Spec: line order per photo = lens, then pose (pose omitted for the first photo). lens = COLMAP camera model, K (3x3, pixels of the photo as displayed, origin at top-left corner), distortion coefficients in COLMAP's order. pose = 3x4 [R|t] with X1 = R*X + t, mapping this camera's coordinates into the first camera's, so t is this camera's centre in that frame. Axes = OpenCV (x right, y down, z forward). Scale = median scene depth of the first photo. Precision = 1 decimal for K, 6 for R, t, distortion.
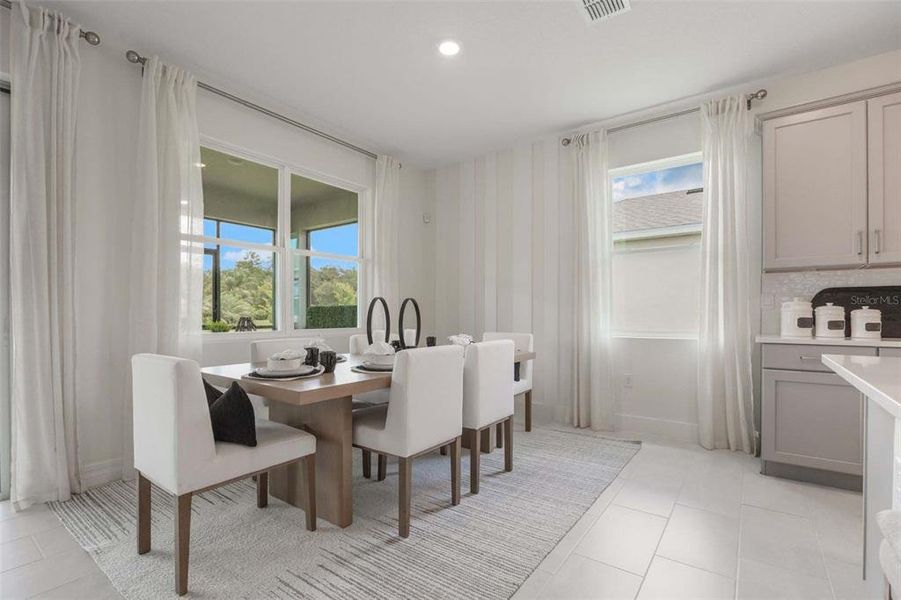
lens RADIAL K [[415.0, 0, 464.1], [0, 415.0, 314.3], [0, 0, 1]] dist [-0.002741, -0.001144]
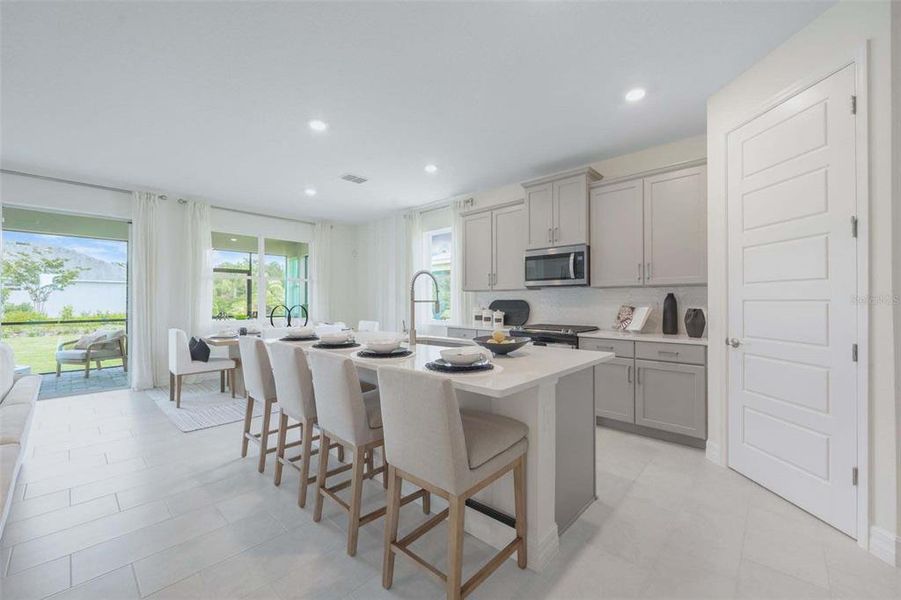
lens RADIAL K [[360.3, 0, 451.6], [0, 360.3, 300.0], [0, 0, 1]] dist [-0.001331, 0.000058]
pose [[0.991488, -0.000877, -0.130194, 0.975415], [-0.000288, 0.999960, -0.008931, -0.052610], [0.130197, 0.008893, 0.991448, -0.804283]]
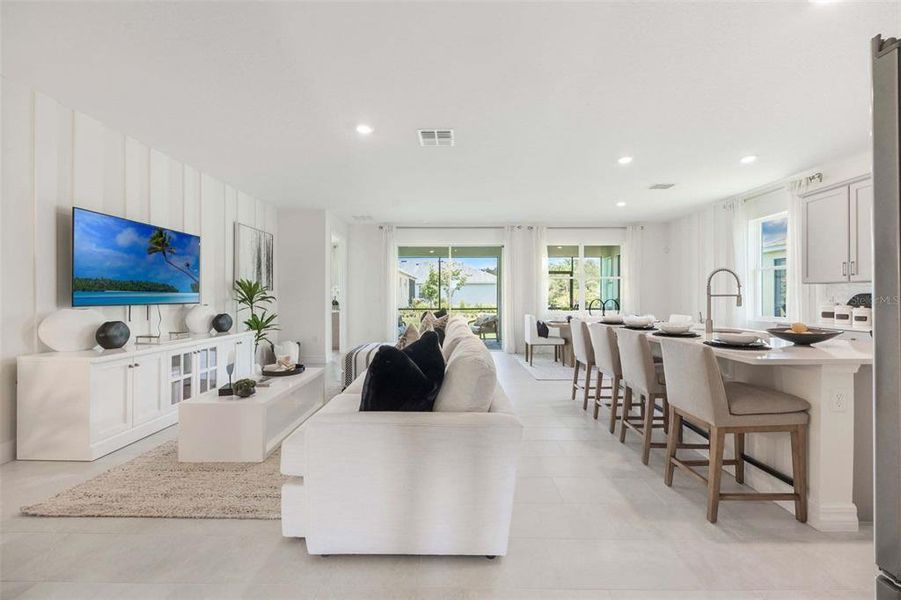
lens RADIAL K [[348.7, 0, 449.3], [0, 348.7, 297.5], [0, 0, 1]] dist [-0.000174, -0.000012]
pose [[0.563576, -0.000189, -0.826064, 1.194234], [-0.001733, 0.999998, -0.001411, -0.048503], [0.826063, 0.002227, 0.563574, -1.151777]]
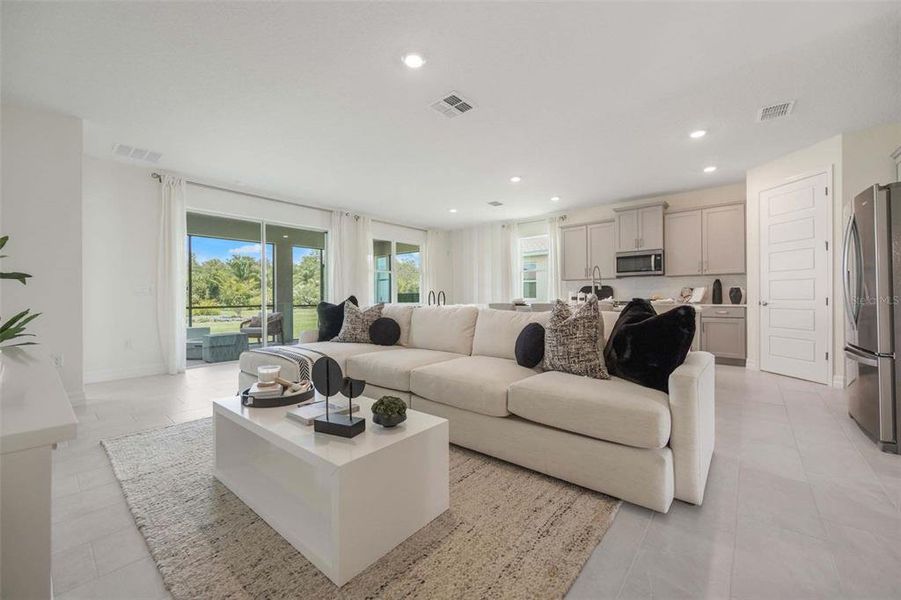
lens RADIAL K [[350.5, 0, 451.3], [0, 350.5, 297.0], [0, 0, 1]] dist [-0.000319, -0.000243]
pose [[0.994900, -0.005362, -0.100724, 0.214239], [0.005055, 0.999982, -0.003307, 0.016409], [0.100740, 0.002781, 0.994909, -1.661392]]
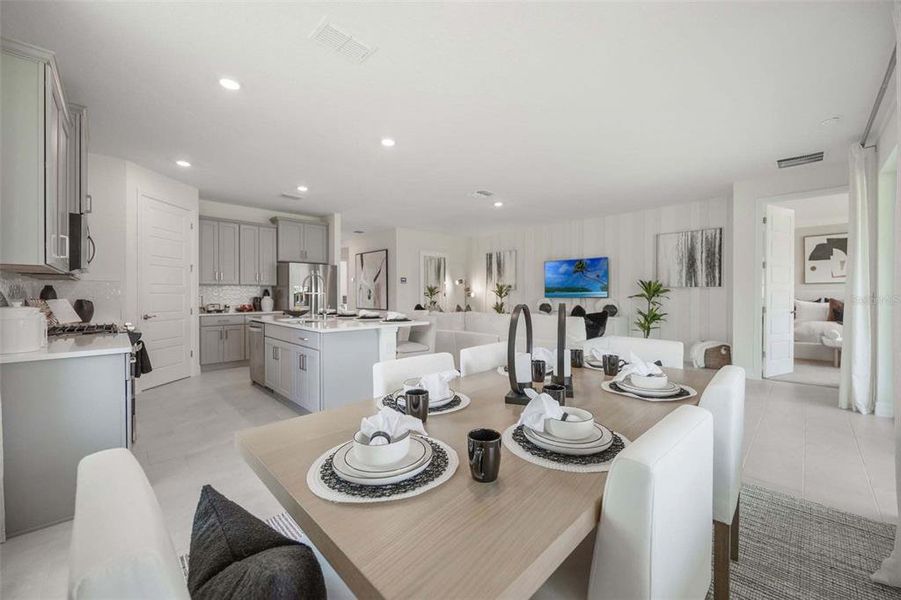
lens RADIAL K [[350.5, 0, 451.3], [0, 350.5, 297.0], [0, 0, 1]] dist [-0.000319, -0.000243]
pose [[-0.983727, -0.001004, 0.179665, -0.121147], [0.000801, 0.999950, 0.009977, -0.056879], [-0.179666, 0.009958, -0.983677, 1.654885]]
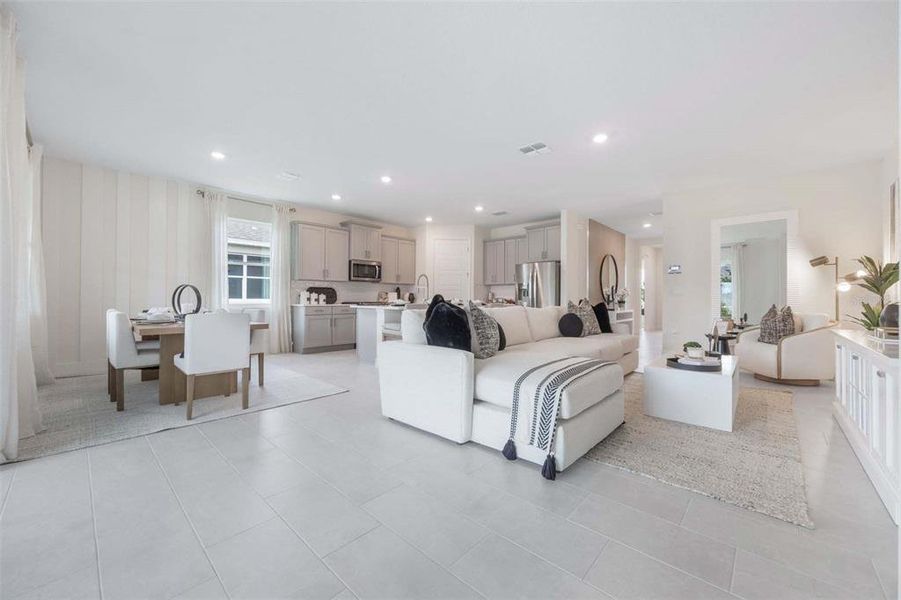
lens RADIAL K [[350.5, 0, 451.3], [0, 350.5, 297.0], [0, 0, 1]] dist [-0.000319, -0.000243]
pose [[0.113647, 0.004081, 0.993513, -1.505534], [-0.005212, 0.999980, -0.003511, 0.009072], [-0.993508, -0.004779, 0.113666, -0.249331]]
